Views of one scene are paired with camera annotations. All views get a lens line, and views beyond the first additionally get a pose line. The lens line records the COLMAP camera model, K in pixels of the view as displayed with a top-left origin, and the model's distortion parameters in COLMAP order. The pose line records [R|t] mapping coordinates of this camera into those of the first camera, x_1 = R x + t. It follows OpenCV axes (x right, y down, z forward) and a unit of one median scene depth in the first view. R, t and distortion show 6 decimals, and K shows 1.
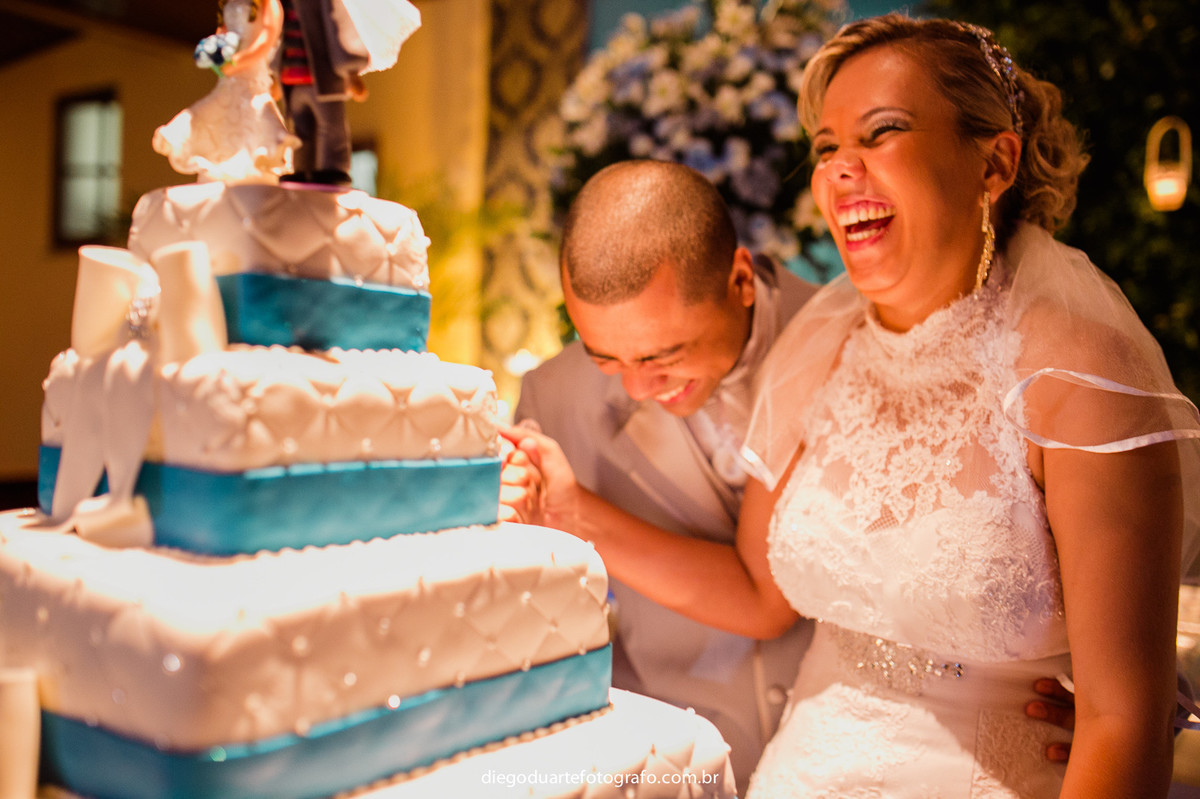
lens RADIAL K [[1171.9, 0, 599.6], [0, 1171.9, 427.7], [0, 0, 1]] dist [-0.047673, 0.011227]
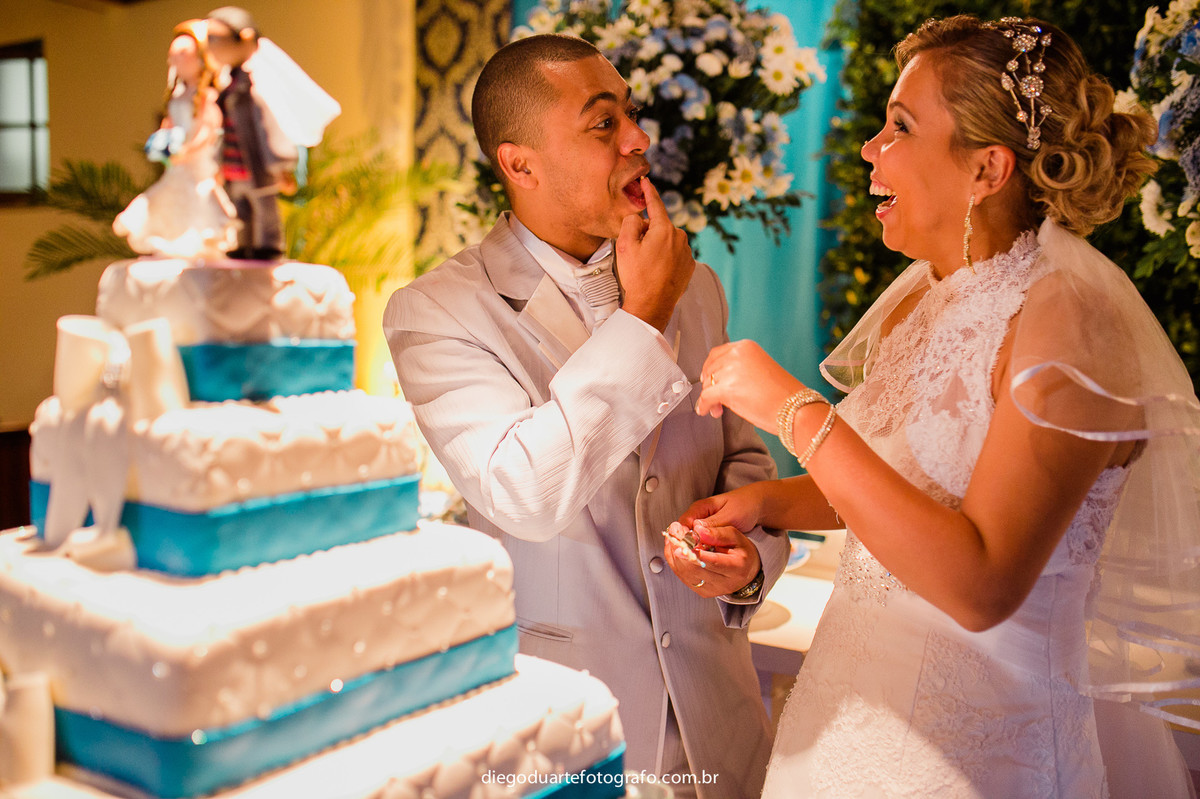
lens RADIAL K [[1157.2, 0, 605.0], [0, 1157.2, 431.3], [0, 0, 1]] dist [-0.057570, 0.077999]
pose [[0.998413, -0.026275, 0.049811, 0.052819], [0.022781, 0.997324, 0.069464, -0.106477], [-0.051503, -0.068219, 0.996340, -0.211690]]
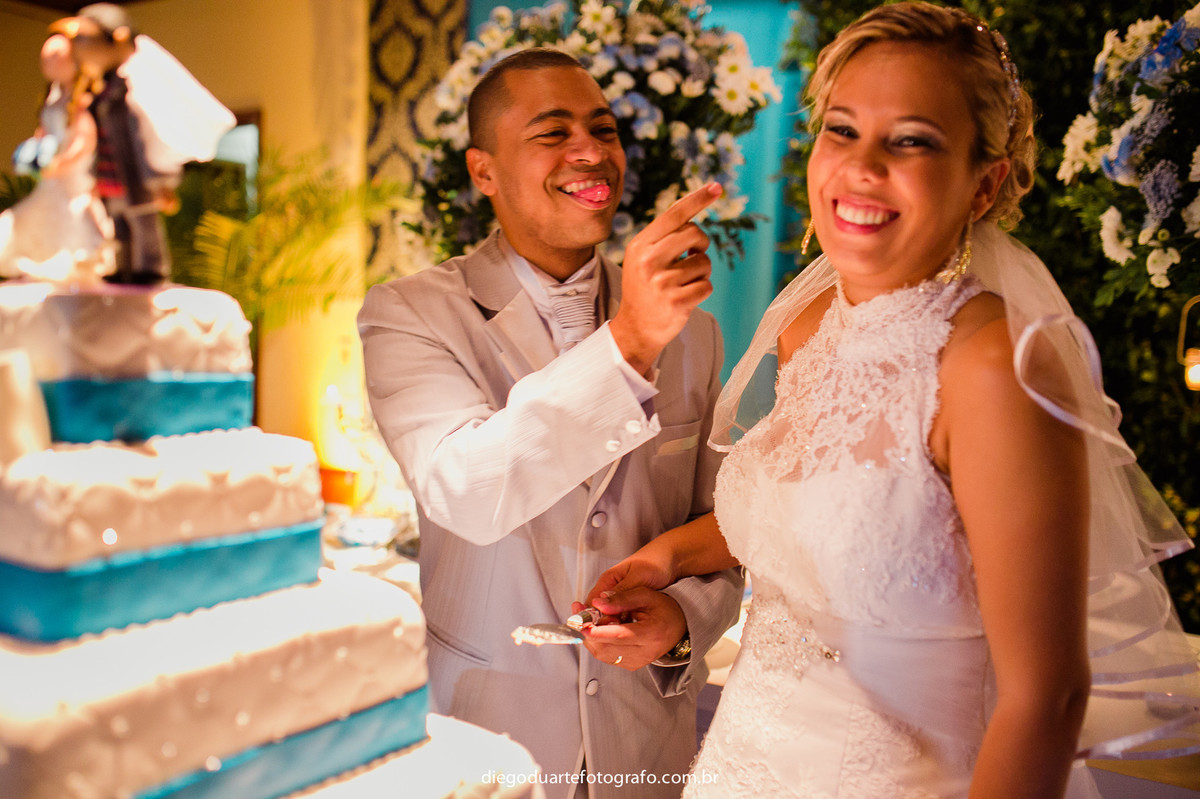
lens RADIAL K [[1157.2, 0, 605.0], [0, 1157.2, 431.3], [0, 0, 1]] dist [-0.057570, 0.077999]
pose [[0.996514, -0.019990, 0.080995, 0.103806], [0.015690, 0.998451, 0.053380, -0.122850], [-0.081937, -0.051923, 0.995284, -0.103853]]
